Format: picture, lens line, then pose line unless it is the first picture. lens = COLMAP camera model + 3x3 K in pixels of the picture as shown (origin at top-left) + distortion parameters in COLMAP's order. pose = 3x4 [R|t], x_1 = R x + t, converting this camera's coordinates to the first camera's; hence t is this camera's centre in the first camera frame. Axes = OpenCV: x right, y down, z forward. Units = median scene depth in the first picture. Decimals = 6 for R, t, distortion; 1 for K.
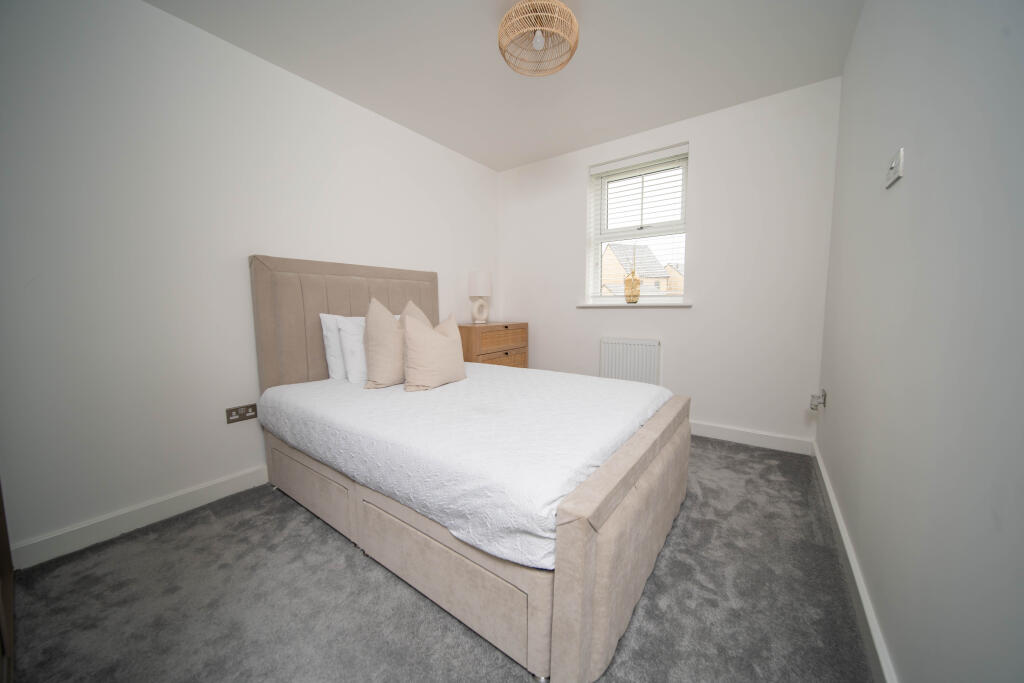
lens RADIAL K [[356.5, 0, 512.6], [0, 356.5, 340.2], [0, 0, 1]] dist [-0.001025, -0.000166]
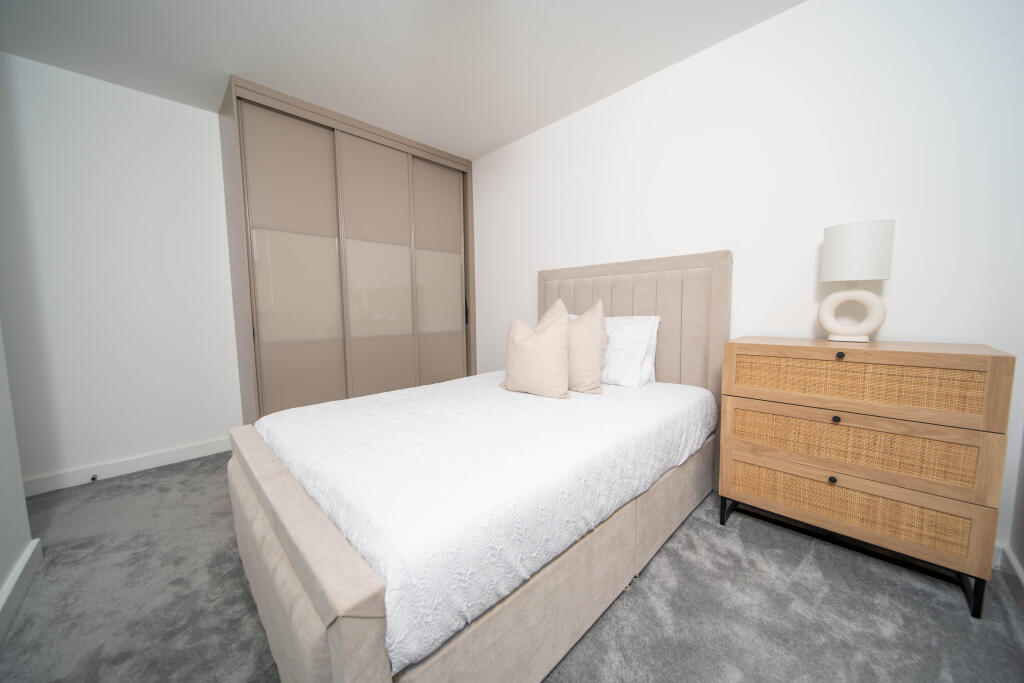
lens RADIAL K [[356.5, 0, 512.6], [0, 356.5, 340.2], [0, 0, 1]] dist [-0.001025, -0.000166]
pose [[-0.151087, 0.098744, -0.983576, 0.437709], [-0.078696, 0.990639, 0.111541, -0.069068], [0.985383, 0.094256, -0.141902, 0.675593]]
